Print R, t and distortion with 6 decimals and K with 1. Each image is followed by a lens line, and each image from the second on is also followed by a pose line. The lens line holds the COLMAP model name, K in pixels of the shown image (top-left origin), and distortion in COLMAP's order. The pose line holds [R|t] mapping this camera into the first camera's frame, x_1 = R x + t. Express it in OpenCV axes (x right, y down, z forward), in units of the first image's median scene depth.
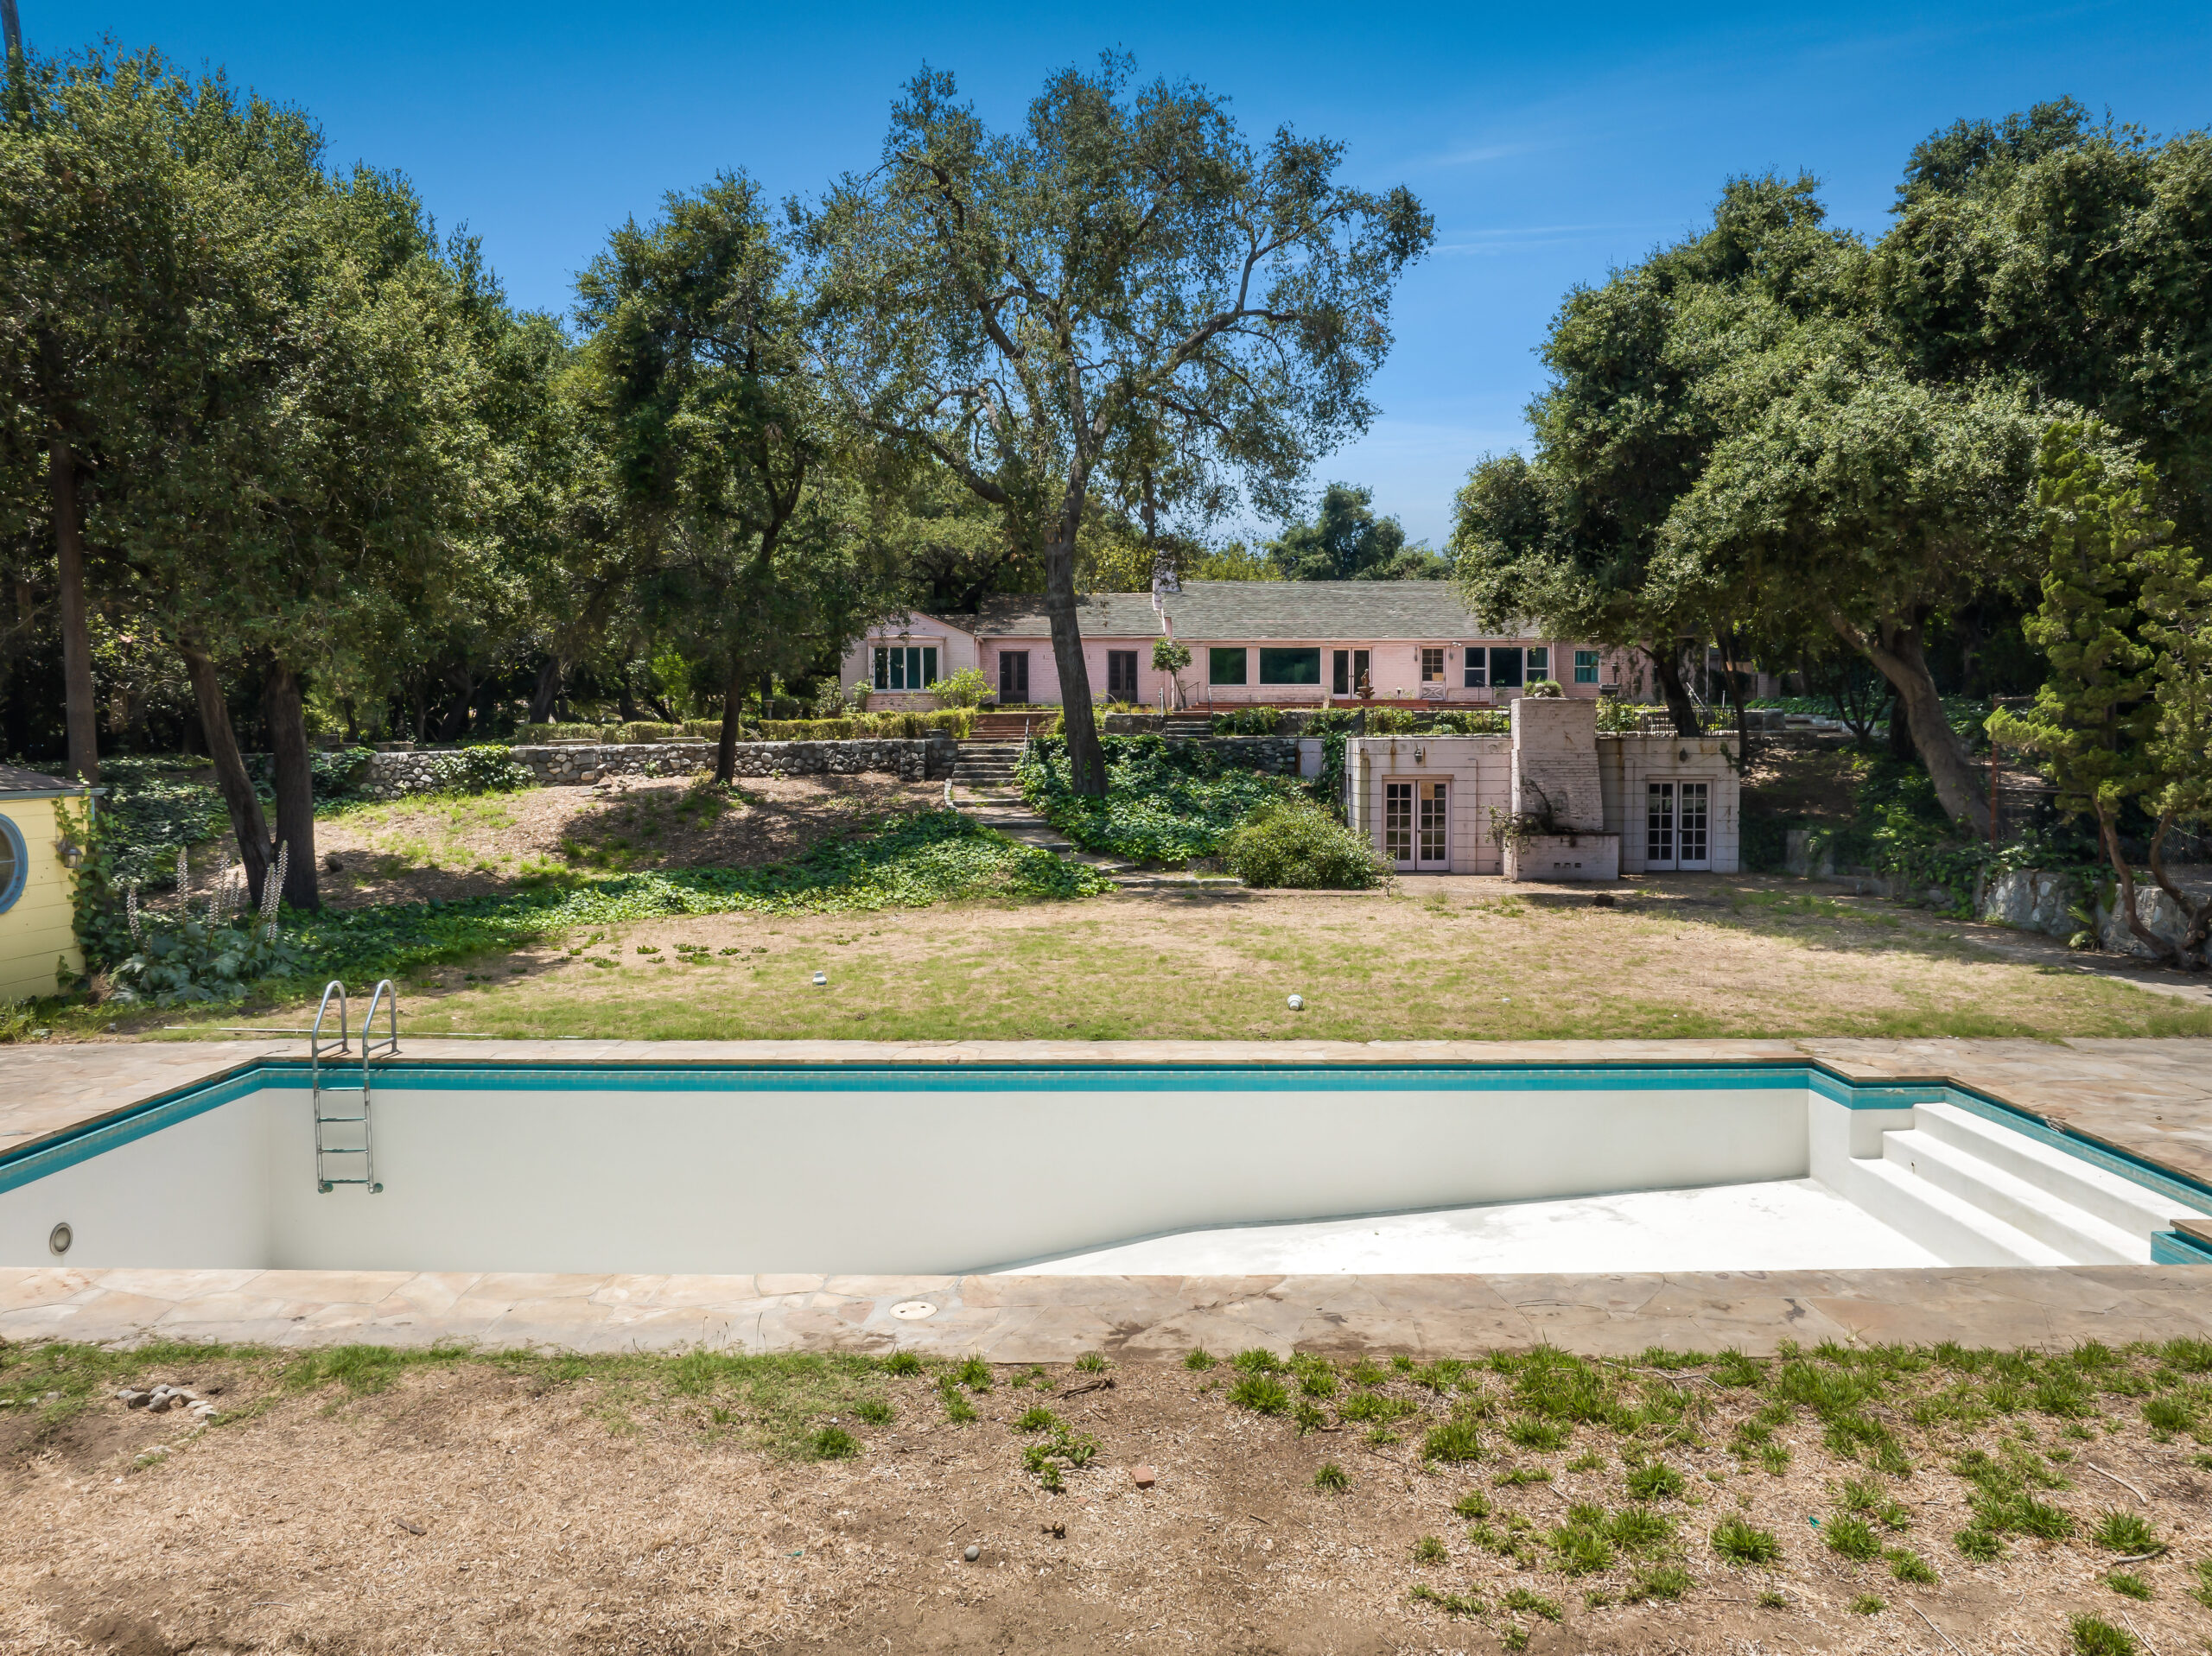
lens RADIAL K [[1561.9, 0, 1119.3], [0, 1561.9, 811.6], [0, 0, 1]] dist [-0.011016, -0.003997]
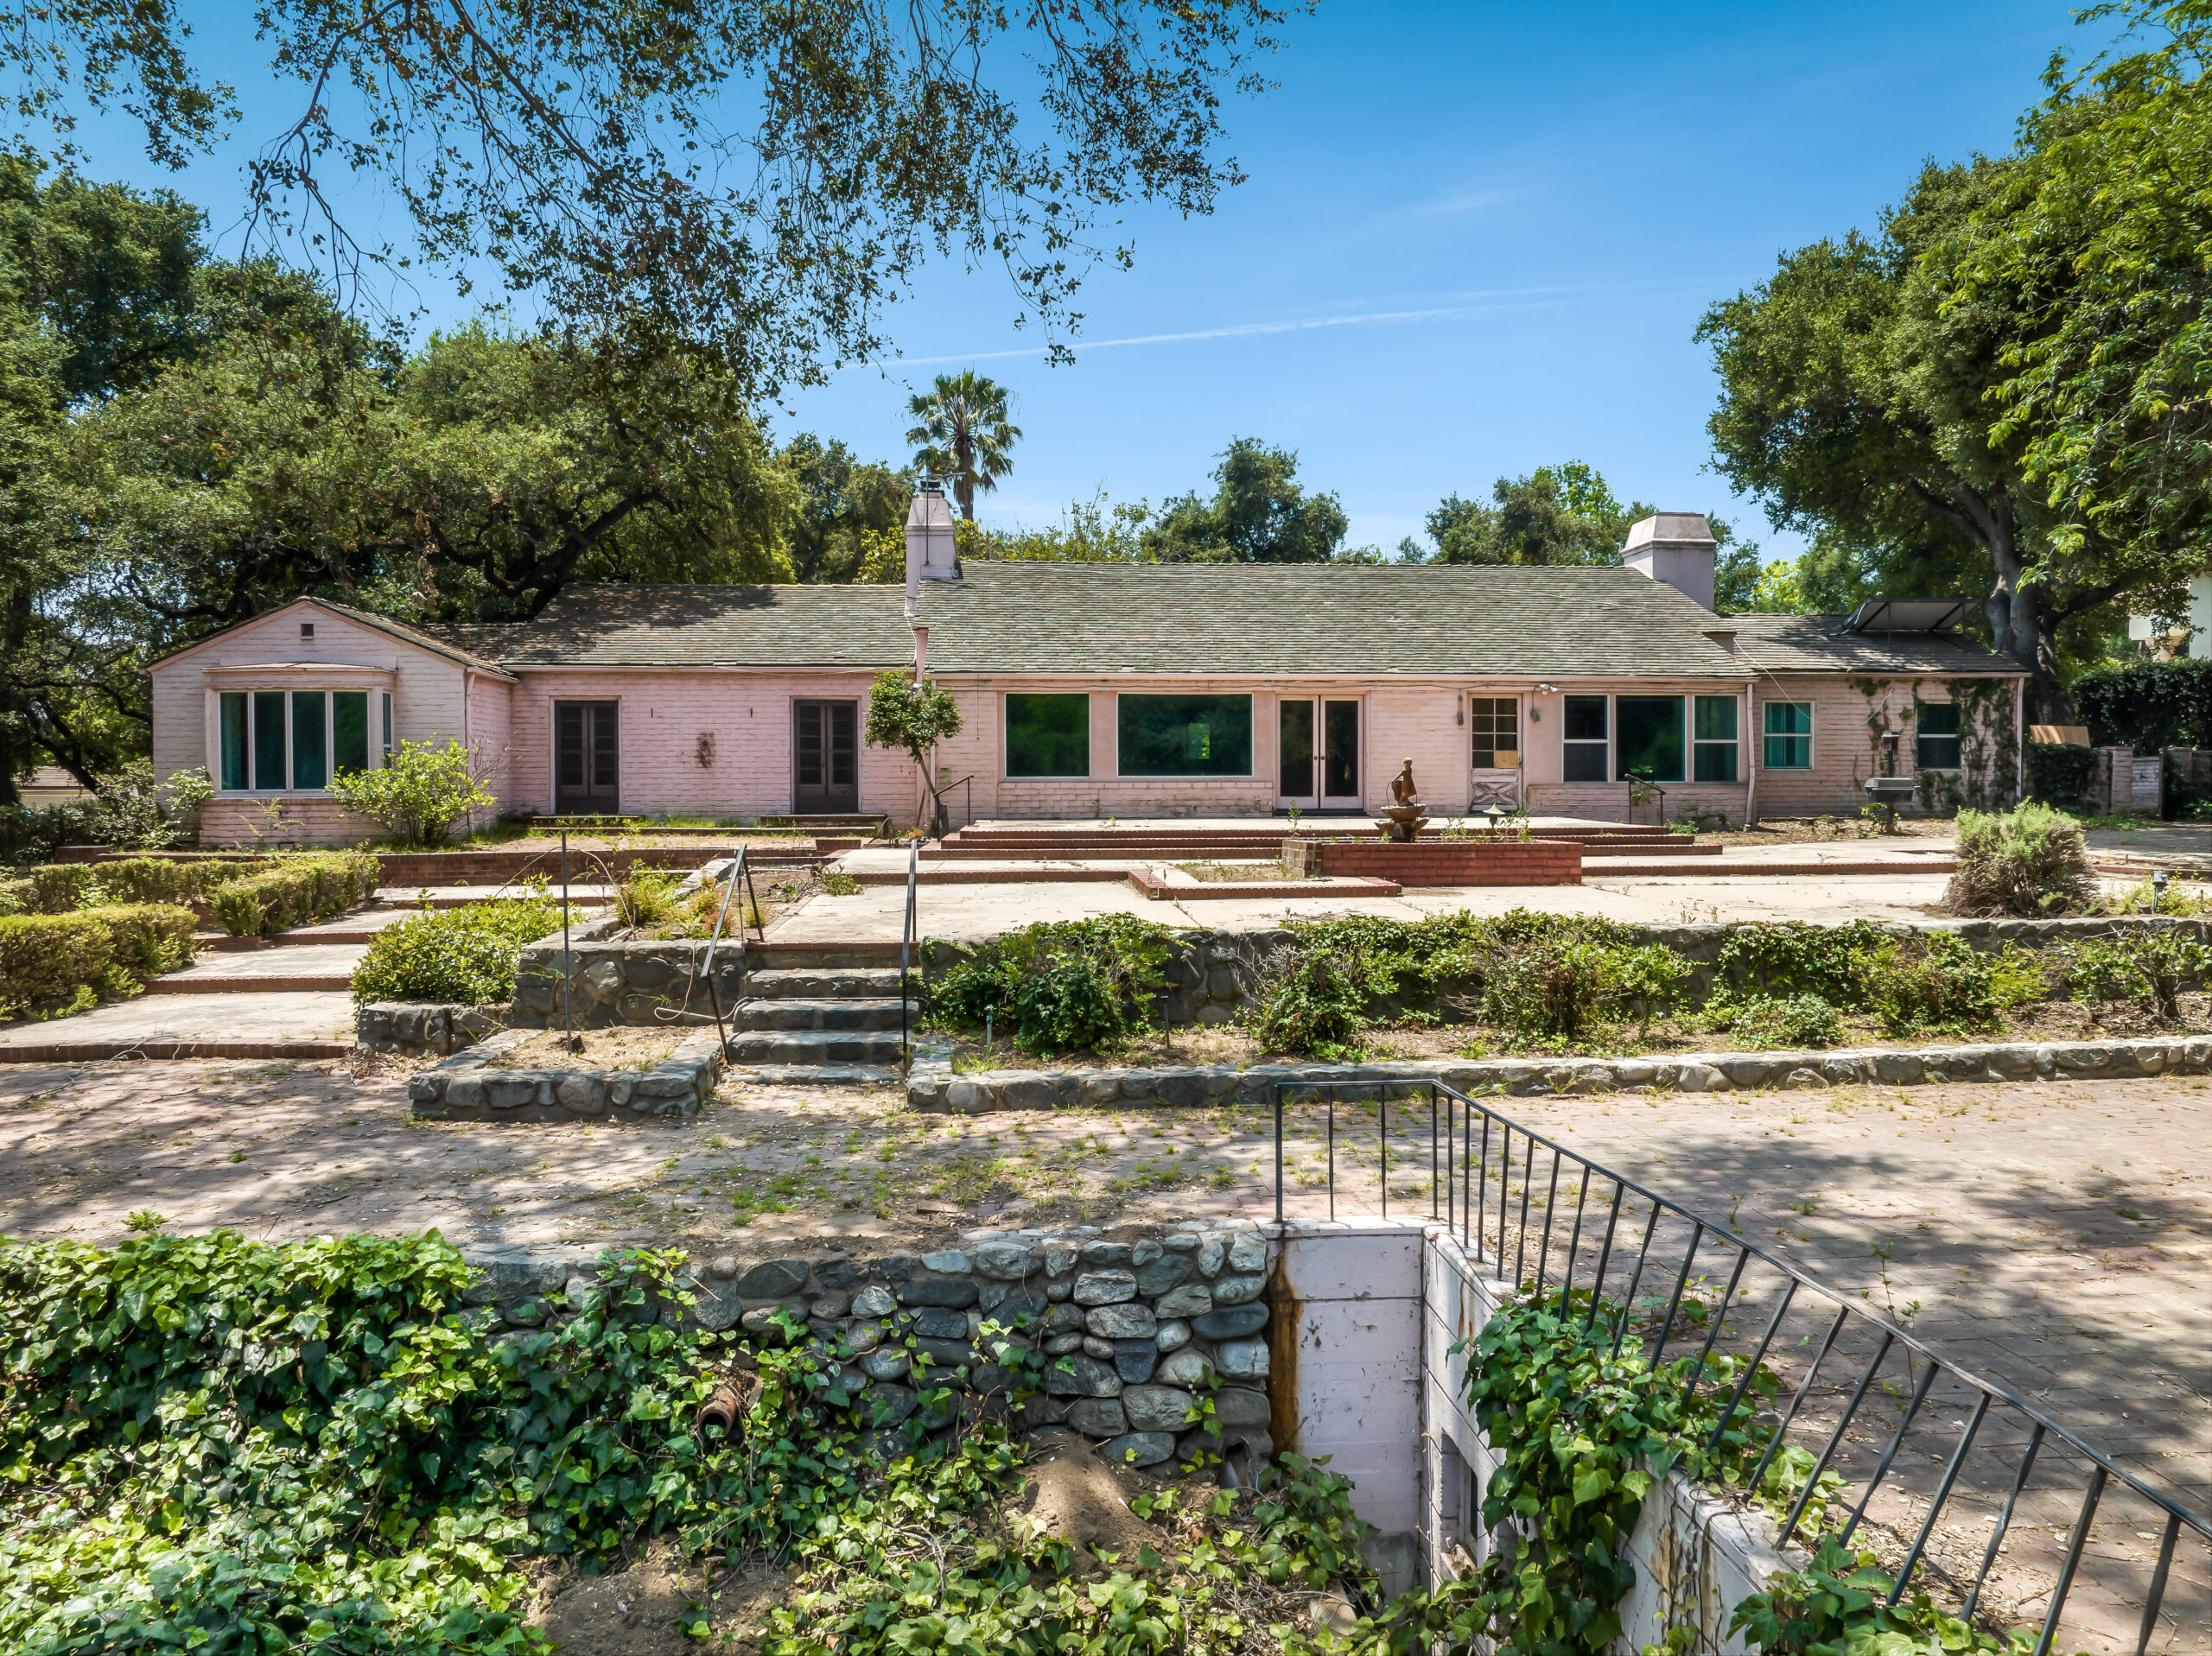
lens RADIAL K [[1561.9, 0, 1119.3], [0, 1561.9, 811.6], [0, 0, 1]] dist [-0.011016, -0.003997]
pose [[0.997011, -0.002200, 0.077229, 0.086523], [0.004267, 0.999637, -0.026604, -0.092785], [-0.077143, 0.026854, 0.996658, 0.864215]]
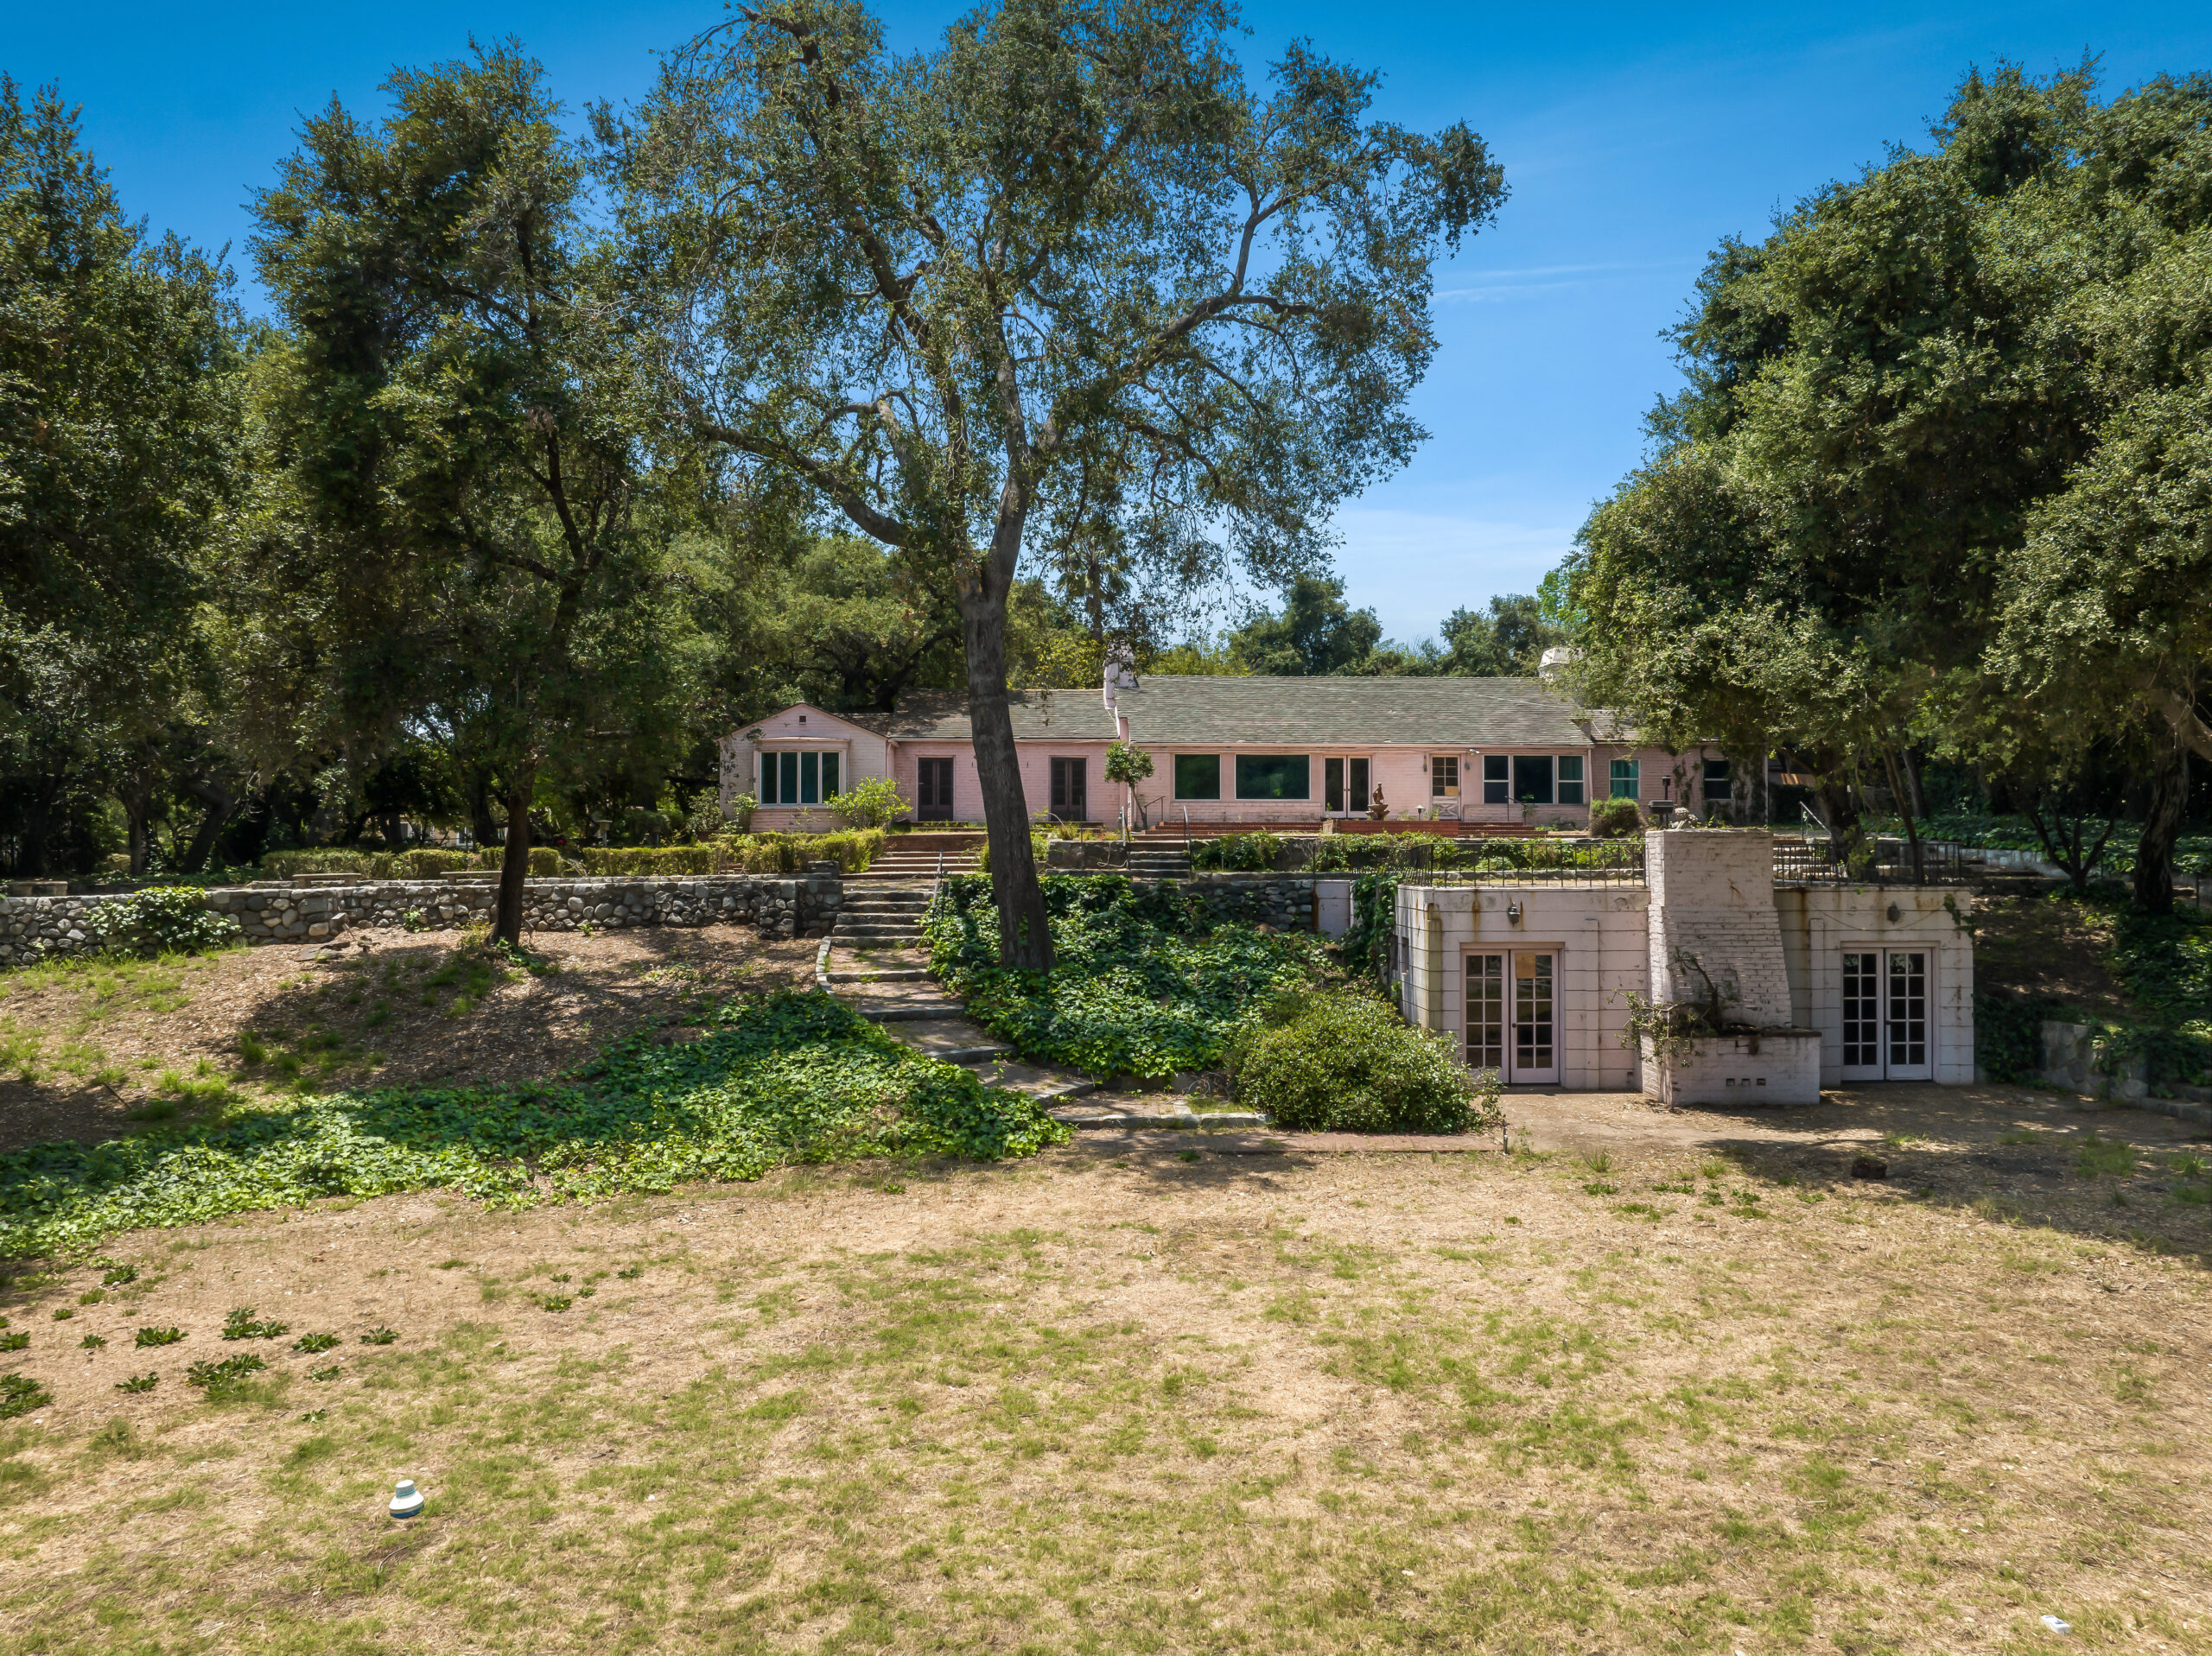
lens RADIAL K [[1561.9, 0, 1119.3], [0, 1561.9, 811.6], [0, 0, 1]] dist [-0.011016, -0.003997]
pose [[0.999228, 0.003319, 0.039145, -0.004957], [-0.000650, 0.997685, -0.068003, -0.030280], [-0.039281, 0.067925, 0.996917, 0.292926]]
